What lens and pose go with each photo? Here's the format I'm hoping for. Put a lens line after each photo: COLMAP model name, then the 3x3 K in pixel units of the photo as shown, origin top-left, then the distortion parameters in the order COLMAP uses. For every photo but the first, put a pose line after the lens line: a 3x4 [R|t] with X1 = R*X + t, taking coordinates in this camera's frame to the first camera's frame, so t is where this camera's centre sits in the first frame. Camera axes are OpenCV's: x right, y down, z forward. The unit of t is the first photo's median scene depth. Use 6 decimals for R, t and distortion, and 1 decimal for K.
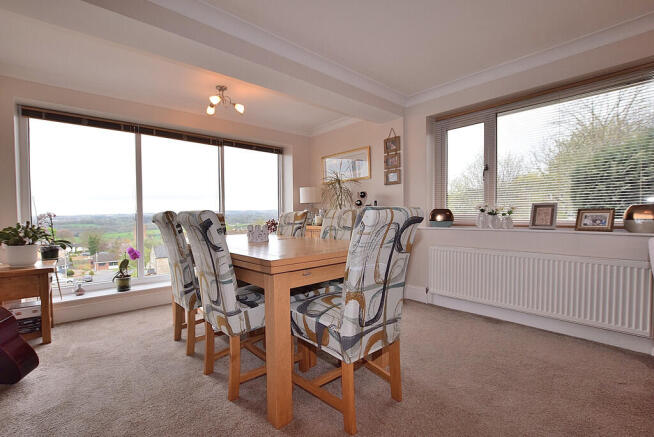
lens RADIAL K [[294.1, 0, 327.0], [0, 294.1, 218.5], [0, 0, 1]] dist [-0.041354, -0.000483]
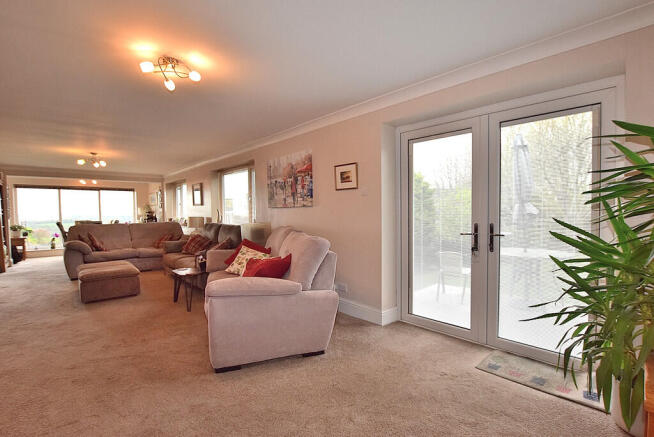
lens RADIAL K [[294.1, 0, 327.0], [0, 294.1, 218.5], [0, 0, 1]] dist [-0.041354, -0.000483]
pose [[0.999310, -0.010081, 0.035751, 1.456812], [0.009763, 0.999911, 0.009074, -0.029365], [-0.035840, -0.008719, 0.999320, -1.433053]]
